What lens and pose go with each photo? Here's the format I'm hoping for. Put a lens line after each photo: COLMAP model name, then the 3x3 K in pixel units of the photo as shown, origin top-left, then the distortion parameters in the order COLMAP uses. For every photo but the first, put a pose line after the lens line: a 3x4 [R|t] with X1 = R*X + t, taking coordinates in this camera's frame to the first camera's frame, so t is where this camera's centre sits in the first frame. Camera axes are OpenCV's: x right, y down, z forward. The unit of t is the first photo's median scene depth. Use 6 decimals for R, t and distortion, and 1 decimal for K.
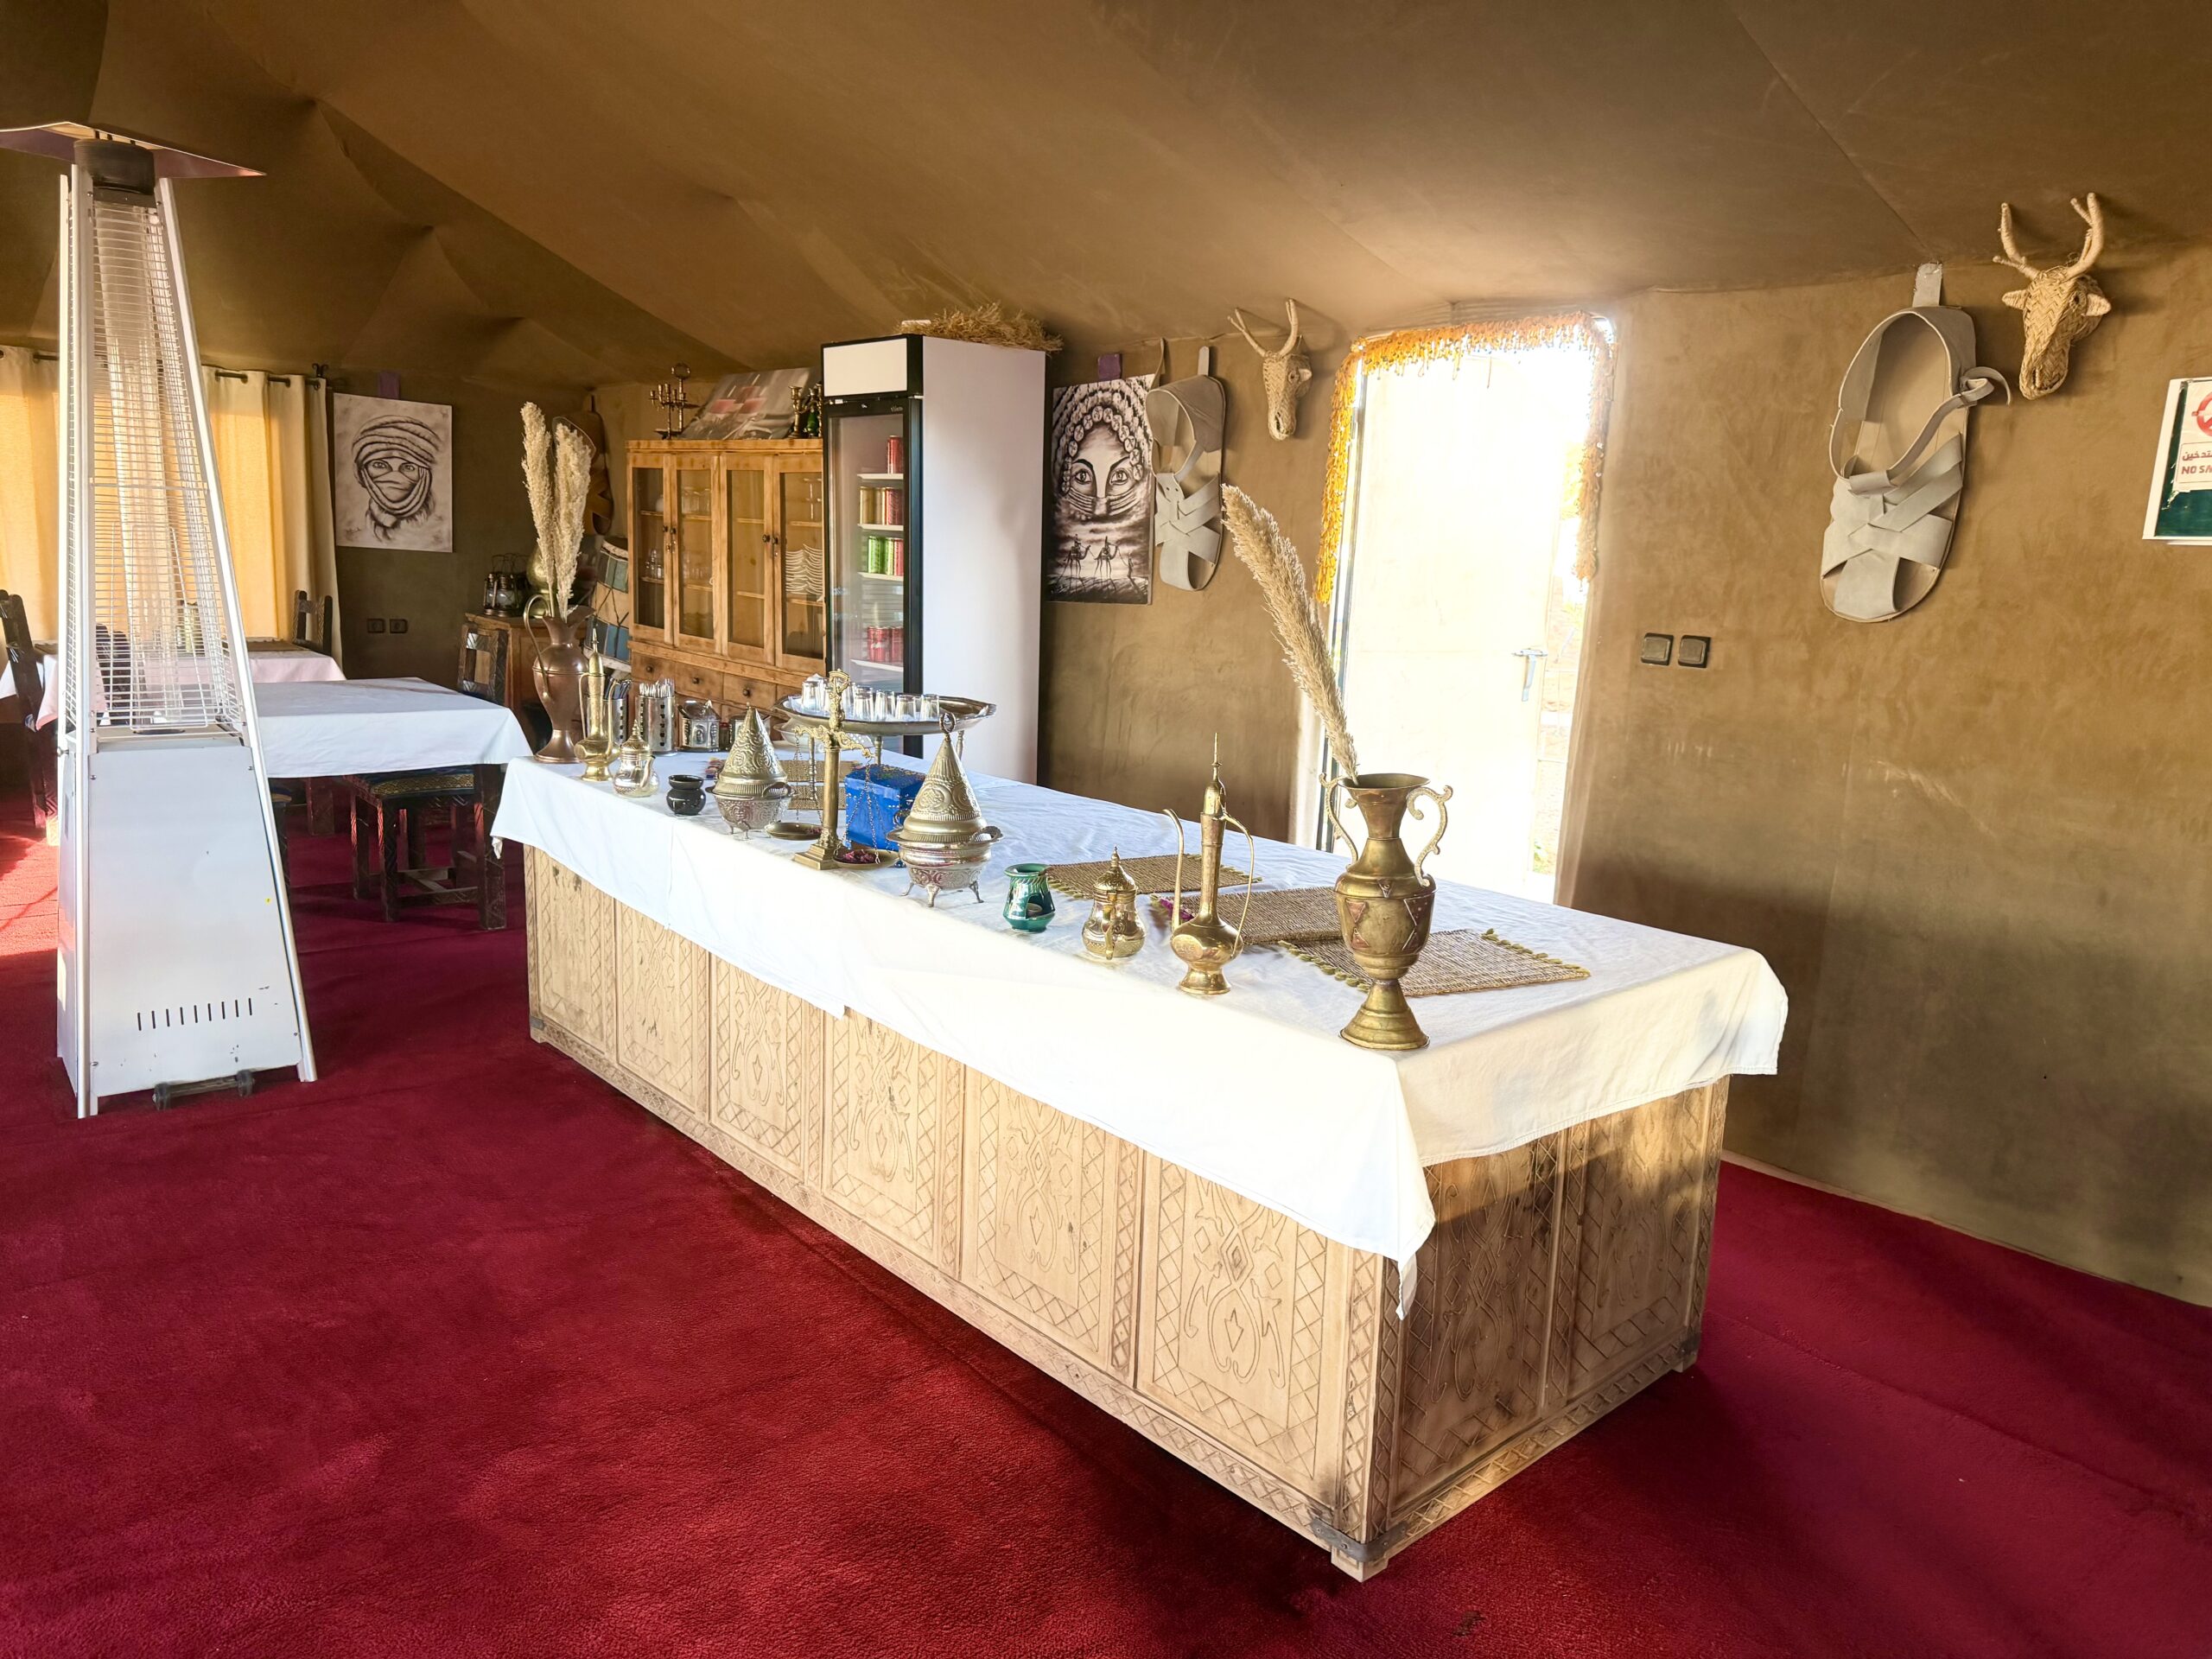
lens RADIAL K [[1567.3, 0, 1092.7], [0, 1567.3, 841.8], [0, 0, 1]] dist [0.044895, -0.025717]
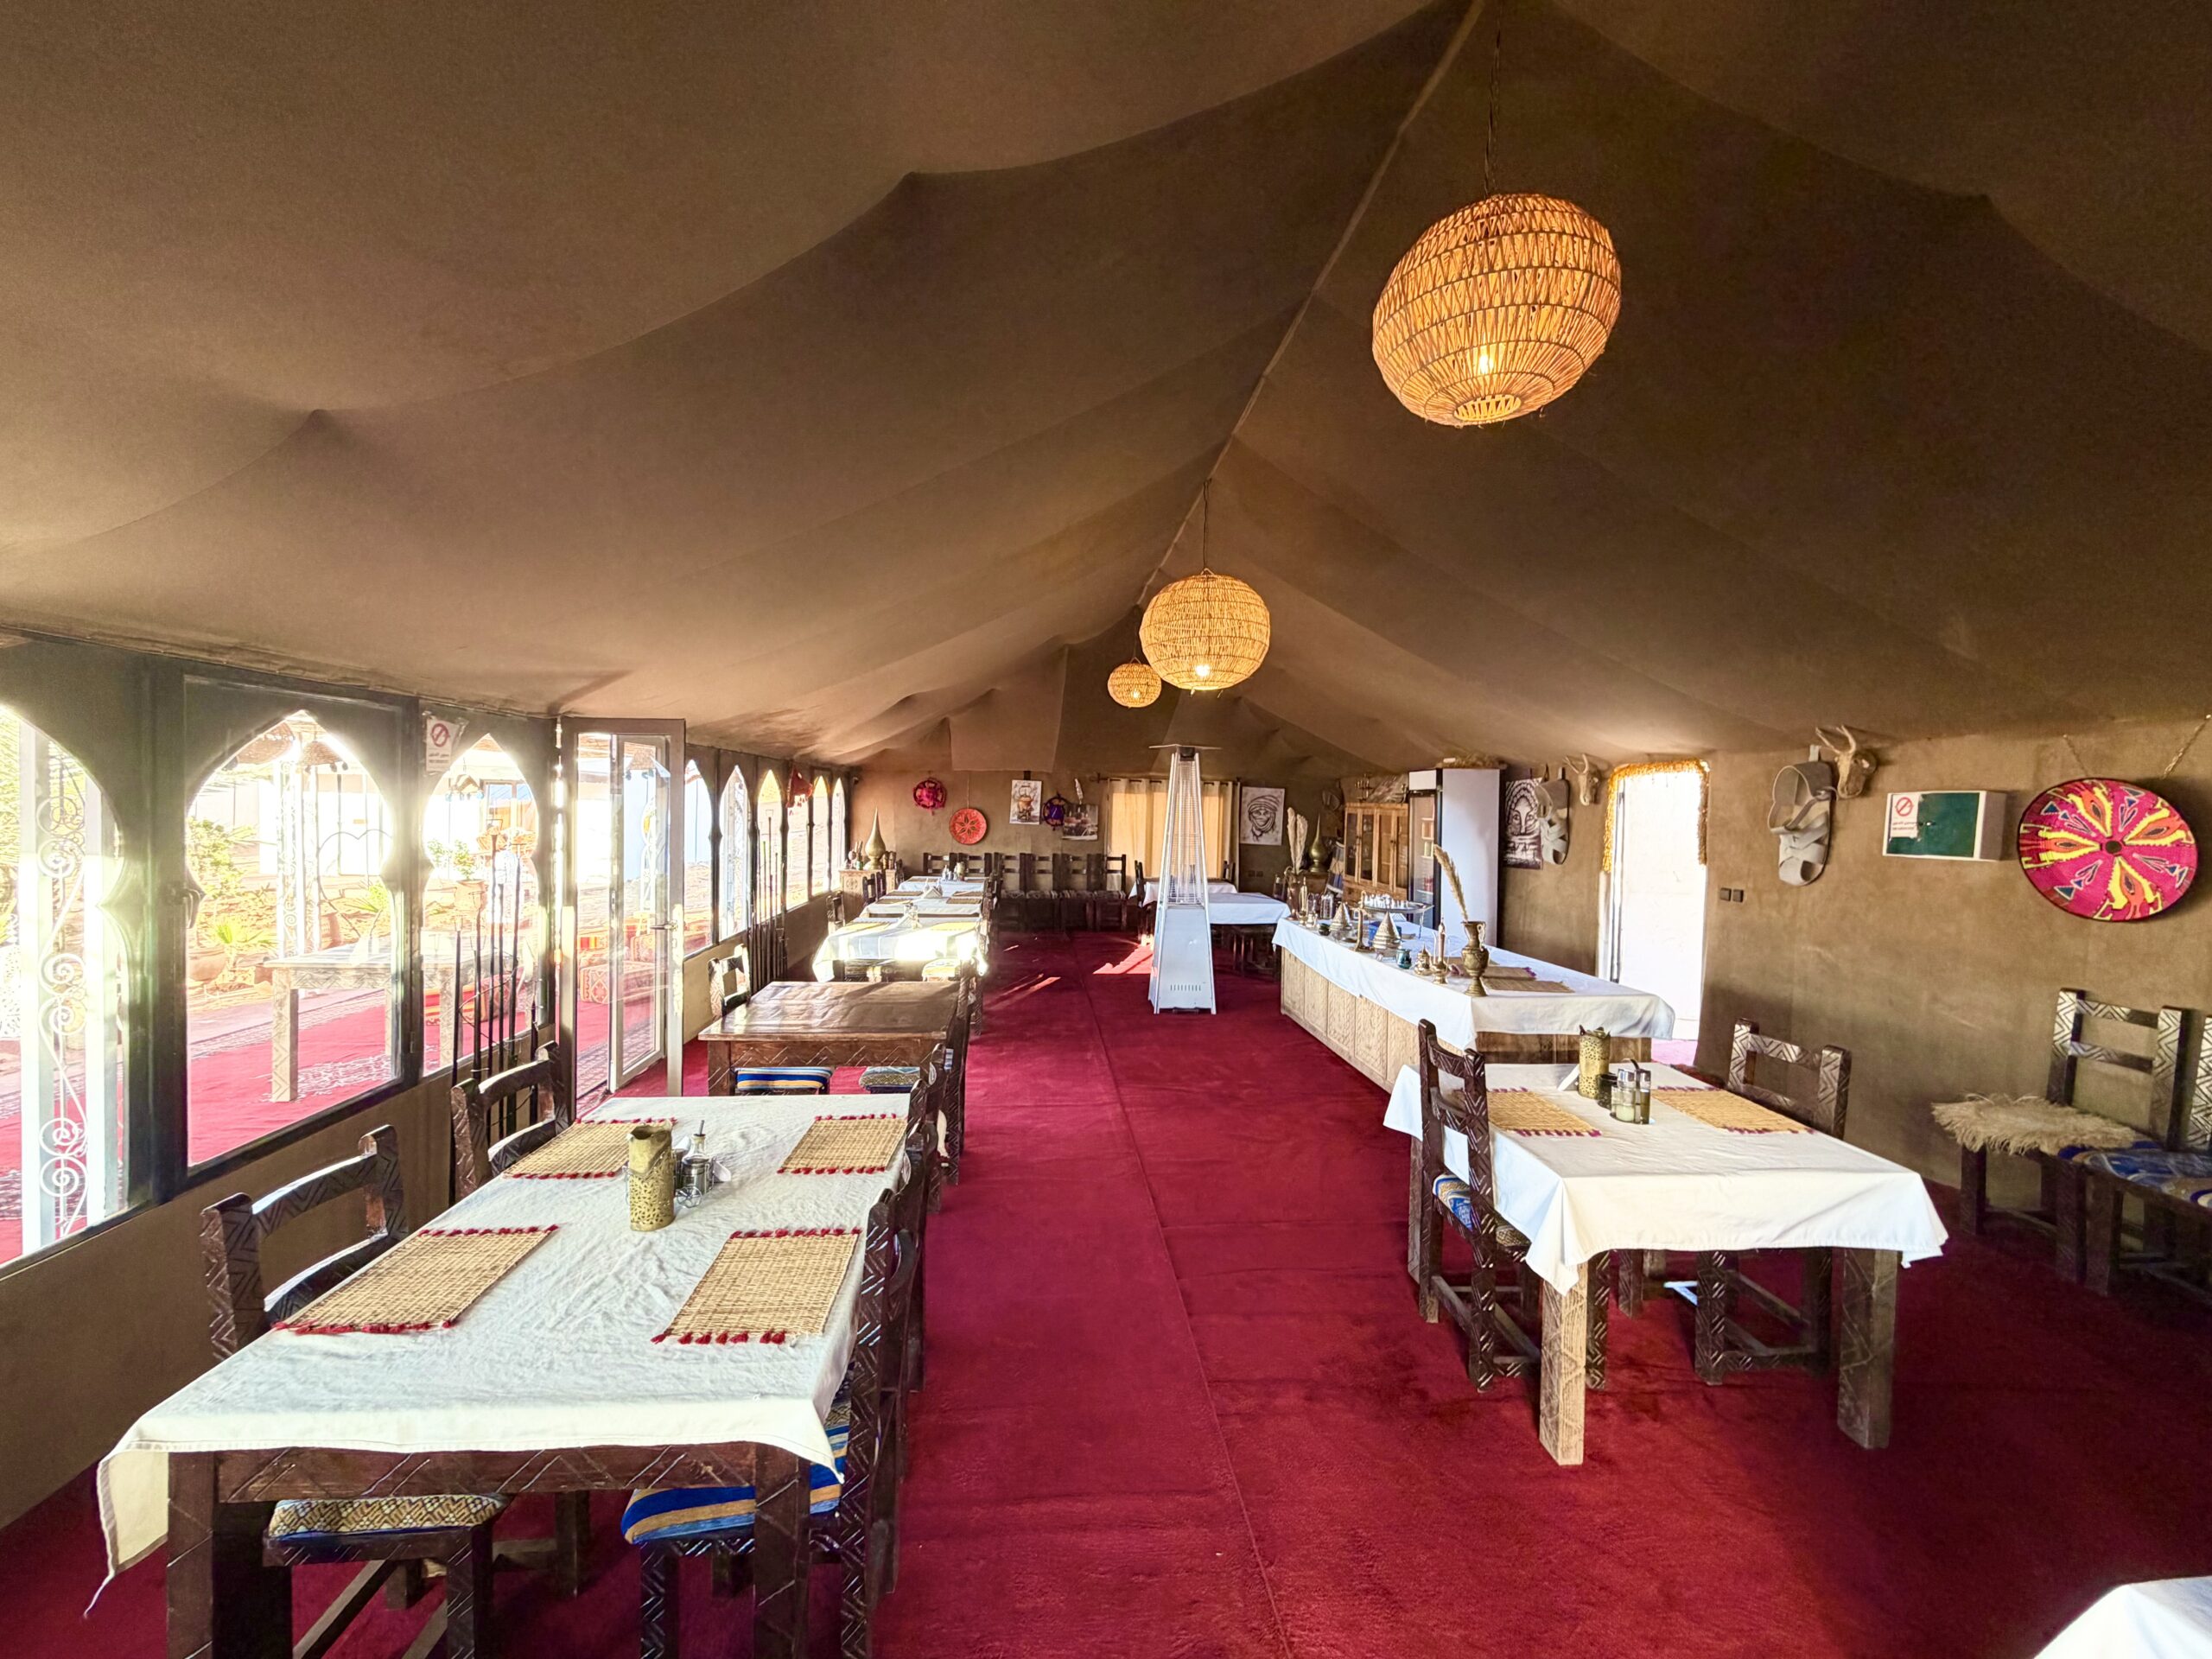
lens RADIAL K [[887.6, 0, 1097.9], [0, 887.6, 831.5], [0, 0, 1]] dist [0.002082, 0.000099]
pose [[0.819395, -0.010429, -0.573135, 0.282861], [-0.092801, 0.984232, -0.150585, 0.062516], [0.565668, 0.176576, 0.805507, -0.527752]]
